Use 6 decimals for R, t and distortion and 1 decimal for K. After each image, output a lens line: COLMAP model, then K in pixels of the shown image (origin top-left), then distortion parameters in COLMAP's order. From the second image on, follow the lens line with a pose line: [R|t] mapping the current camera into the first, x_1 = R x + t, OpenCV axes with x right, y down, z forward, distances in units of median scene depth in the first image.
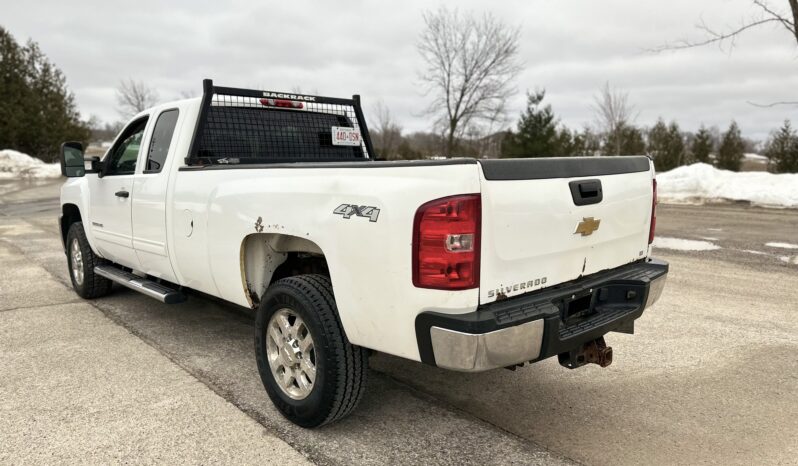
lens RADIAL K [[564.4, 0, 402.6], [0, 564.4, 233.7], [0, 0, 1]] dist [0.108898, -0.138626]
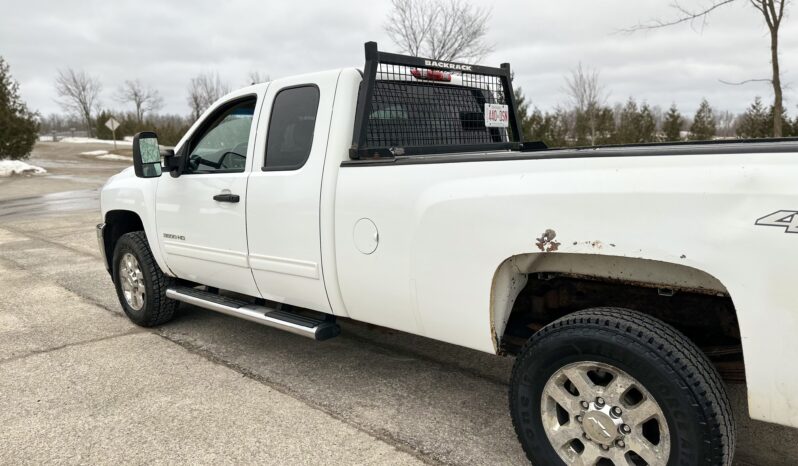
lens RADIAL K [[554.8, 0, 399.0], [0, 554.8, 233.0], [0, 0, 1]] dist [0.101275, -0.125746]
pose [[0.994982, -0.040133, 0.091648, -0.312283], [0.037750, 0.998906, 0.027593, -0.032323], [-0.092655, -0.023995, 0.995409, 0.216980]]
